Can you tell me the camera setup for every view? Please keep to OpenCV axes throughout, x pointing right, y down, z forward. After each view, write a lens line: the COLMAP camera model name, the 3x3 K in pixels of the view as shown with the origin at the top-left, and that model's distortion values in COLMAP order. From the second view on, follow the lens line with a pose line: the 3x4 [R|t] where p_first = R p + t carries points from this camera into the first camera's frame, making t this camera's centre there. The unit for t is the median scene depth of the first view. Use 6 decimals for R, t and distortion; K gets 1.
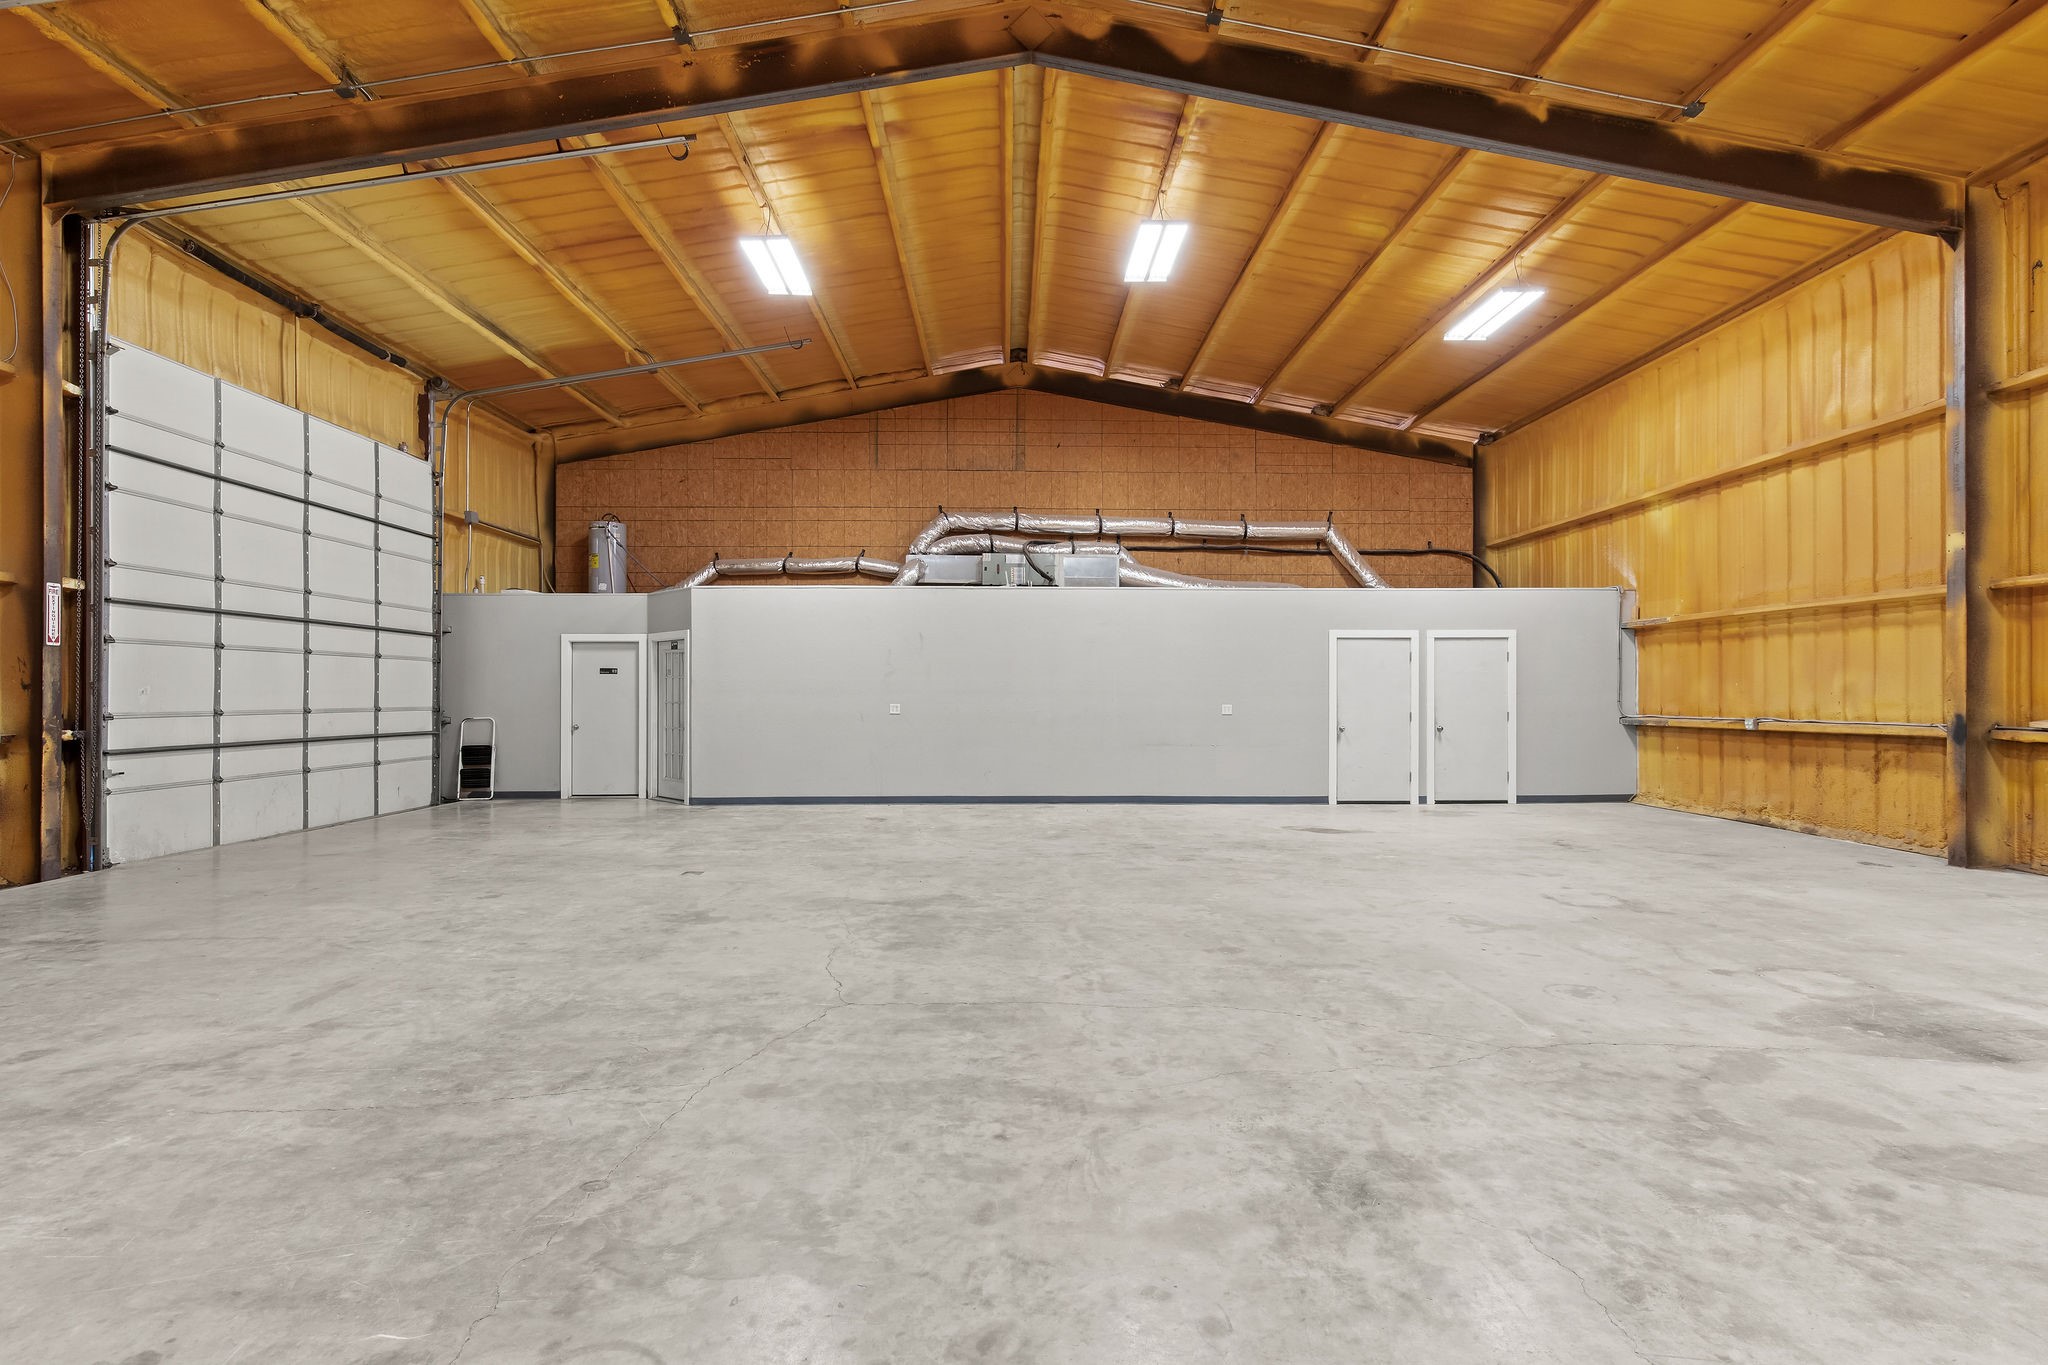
lens RADIAL K [[948.9, 0, 1036.5], [0, 948.9, 684.7], [0, 0, 1]] dist [0.008780, -0.000588]
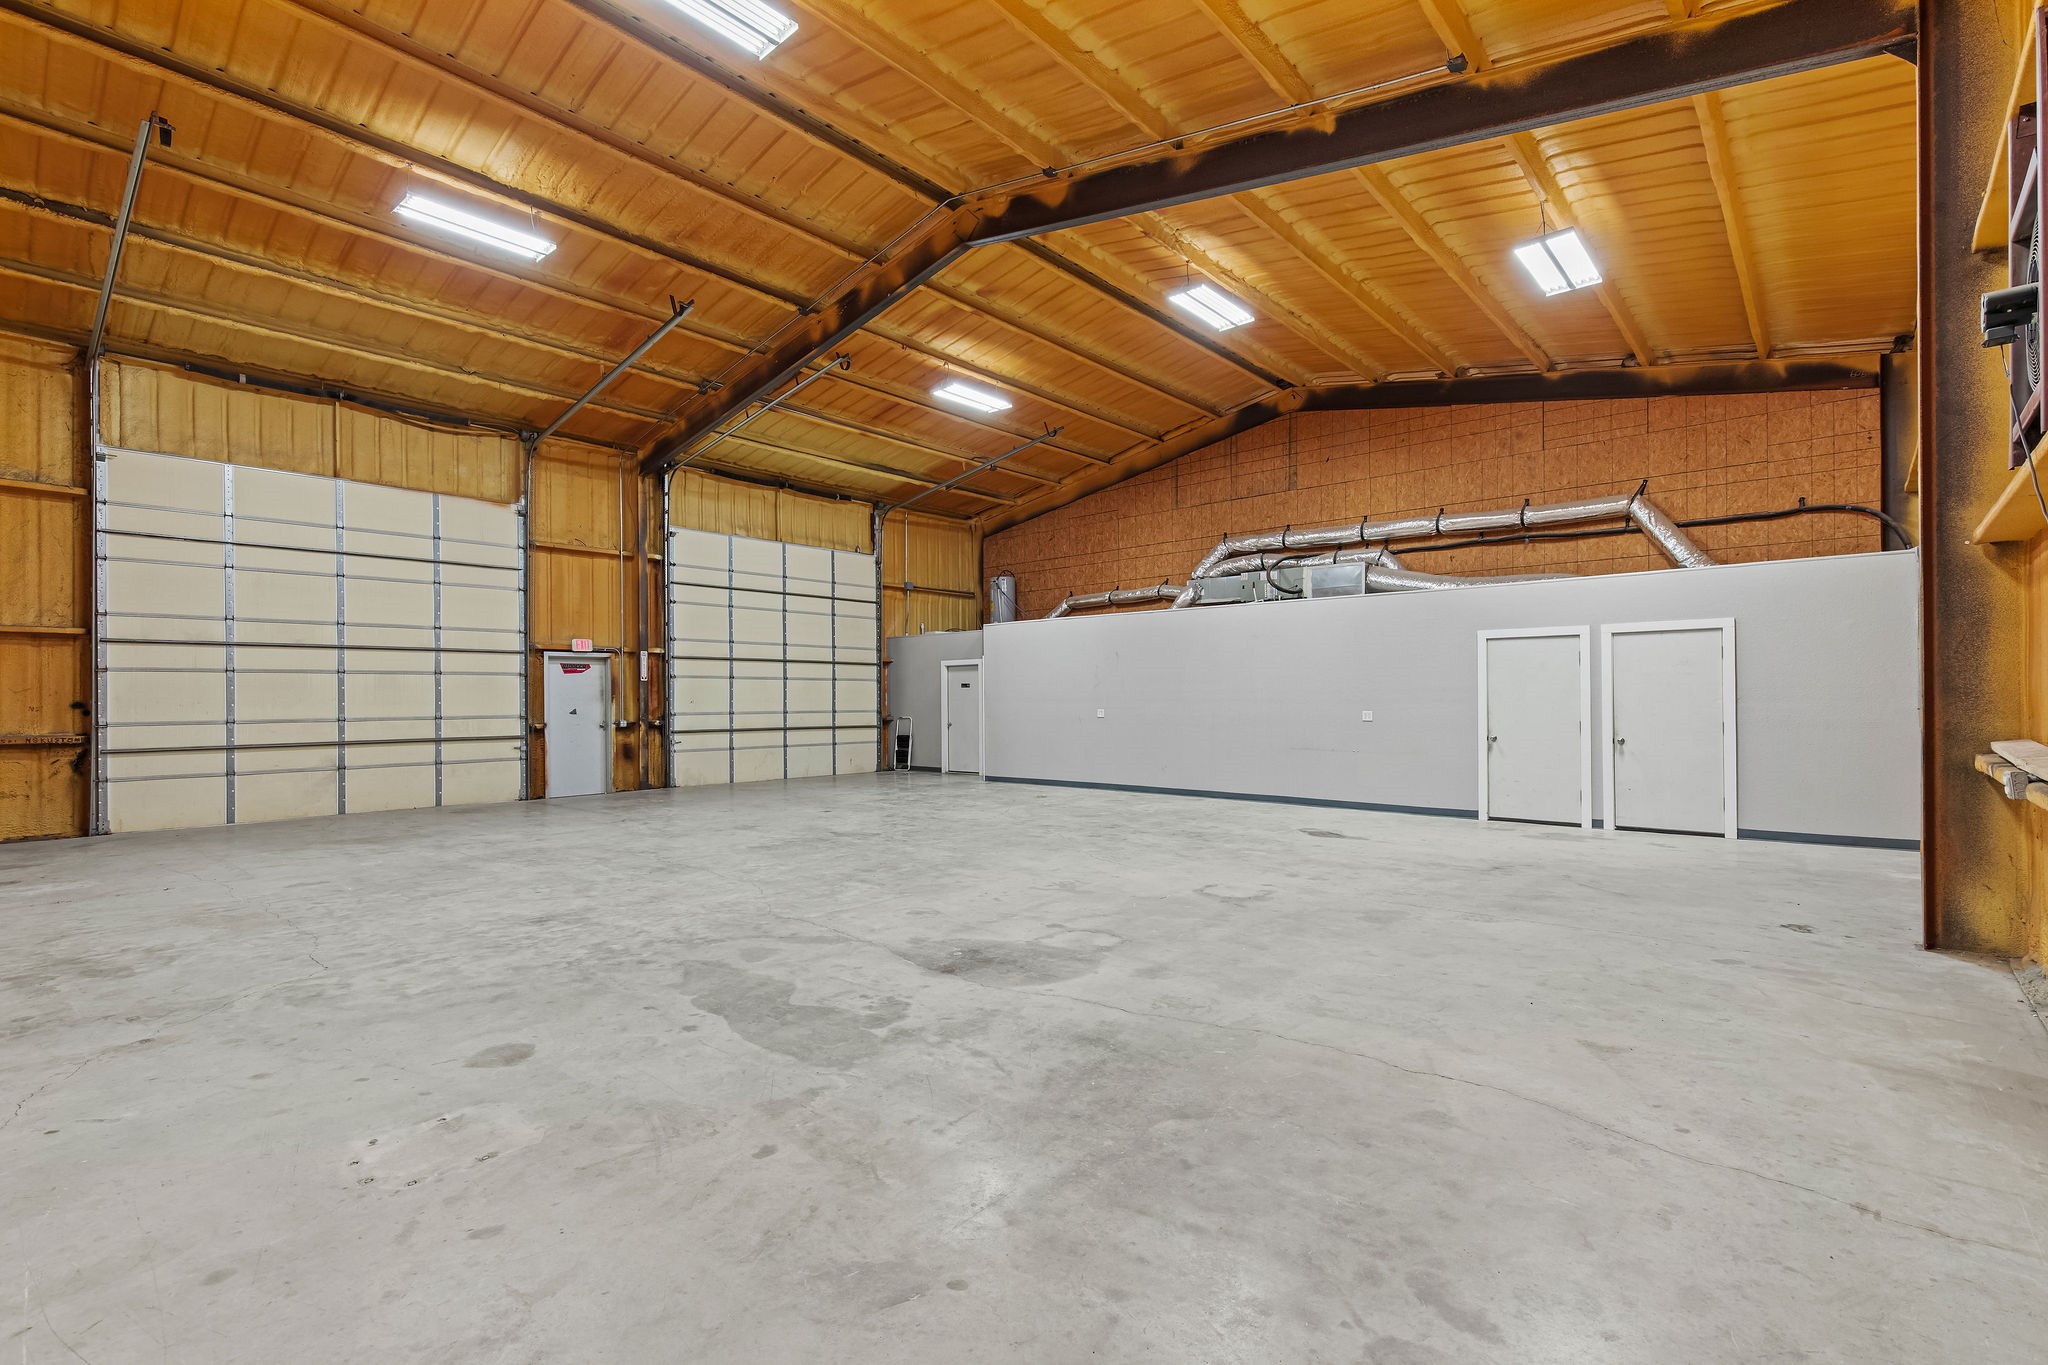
lens RADIAL K [[939.8, 0, 1021.4], [0, 939.8, 694.0], [0, 0, 1]] dist [0.004578, 0.000268]
pose [[0.726973, -0.007696, -0.686622, 0.614011], [0.011428, 0.999934, 0.000892, -0.001961], [0.686571, -0.008495, 0.727014, 0.030344]]
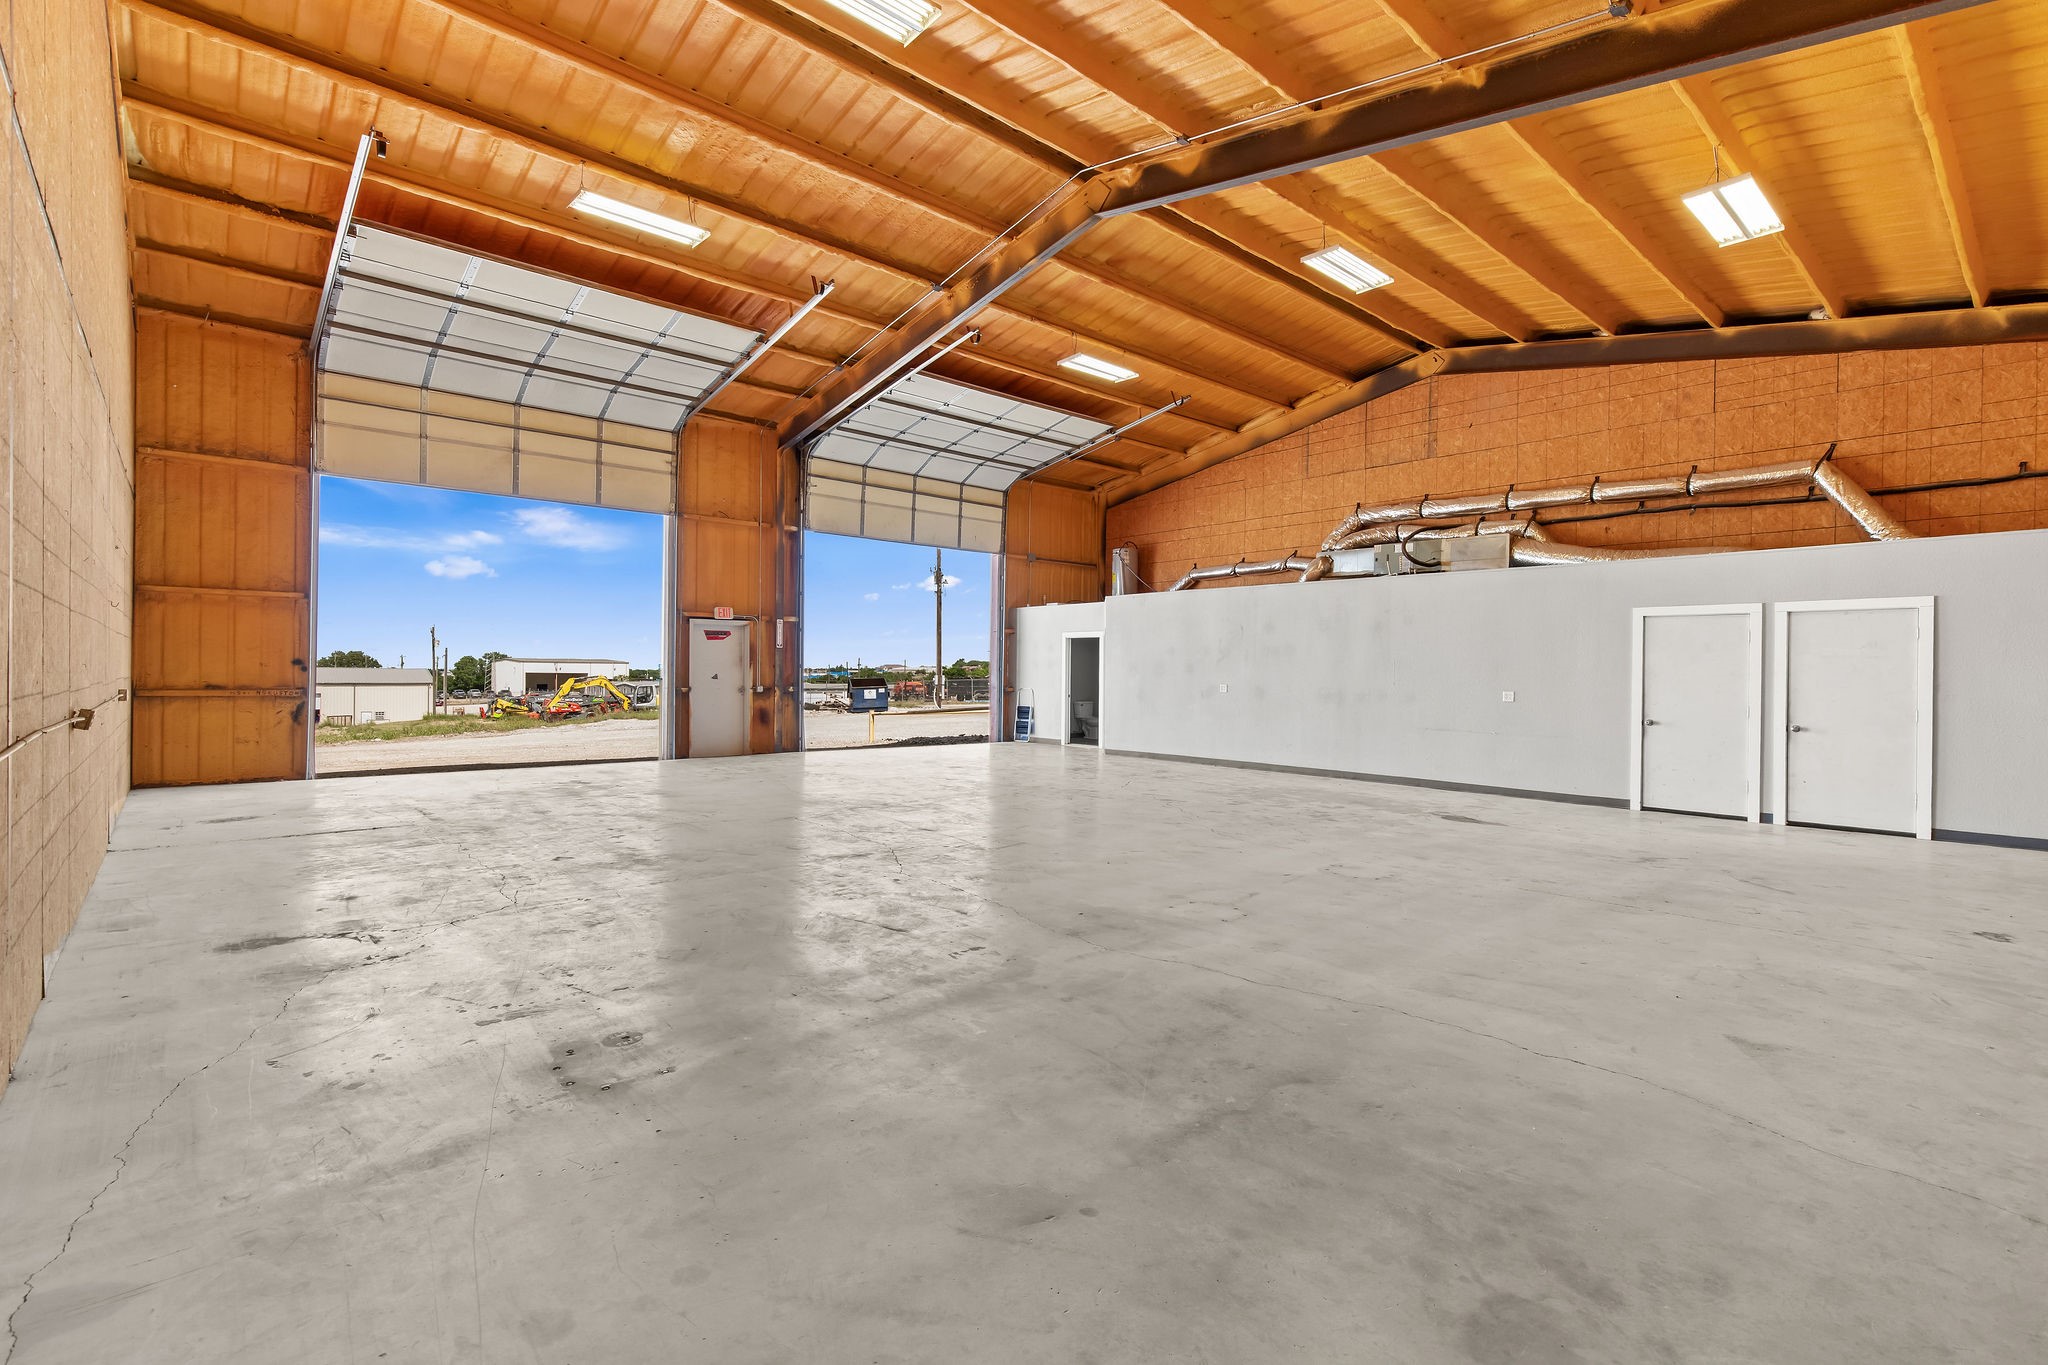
lens RADIAL K [[965.2, 0, 1039.3], [0, 965.2, 679.2], [0, 0, 1]] dist [0.004609, -0.000048]
pose [[0.653944, 0.012304, -0.756443, 0.620238], [-0.004625, 0.999914, 0.012266, -0.001126], [0.756529, -0.004523, 0.653945, 0.019392]]
